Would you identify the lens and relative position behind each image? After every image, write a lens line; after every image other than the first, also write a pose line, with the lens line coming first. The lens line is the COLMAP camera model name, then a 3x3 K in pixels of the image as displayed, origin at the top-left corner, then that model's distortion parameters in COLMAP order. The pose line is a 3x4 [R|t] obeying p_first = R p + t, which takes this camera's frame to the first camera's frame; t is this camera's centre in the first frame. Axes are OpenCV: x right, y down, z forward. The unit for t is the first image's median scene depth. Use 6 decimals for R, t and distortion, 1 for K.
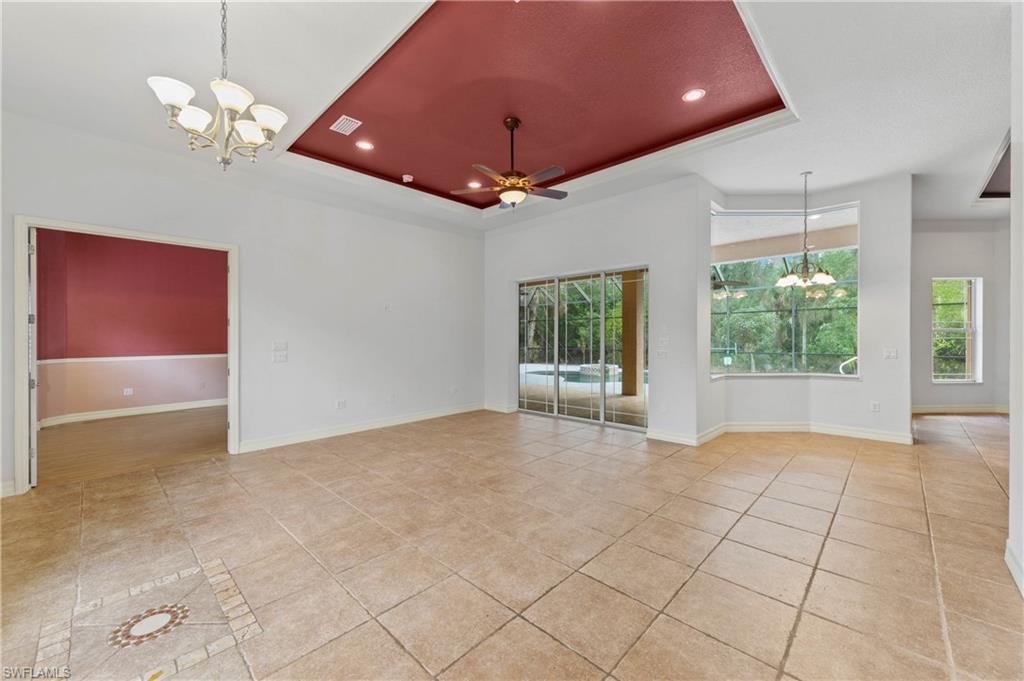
lens RADIAL K [[399.0, 0, 516.6], [0, 399.0, 335.5], [0, 0, 1]] dist [0.001747, -0.000048]
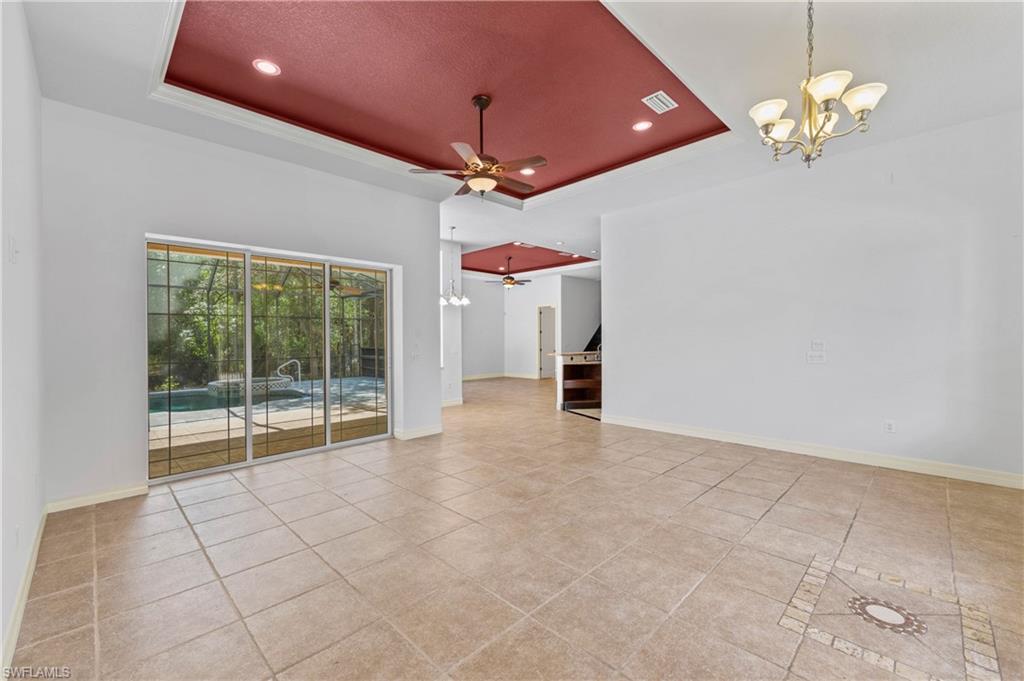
lens RADIAL K [[425.8, 0, 512.0], [0, 425.8, 340.5], [0, 0, 1]] dist [-0.000325, 0.000293]
pose [[0.026986, -0.002788, 0.999632, -1.331506], [0.010602, 0.999941, 0.002503, 0.008659], [-0.999580, 0.010530, 0.027014, 1.260026]]
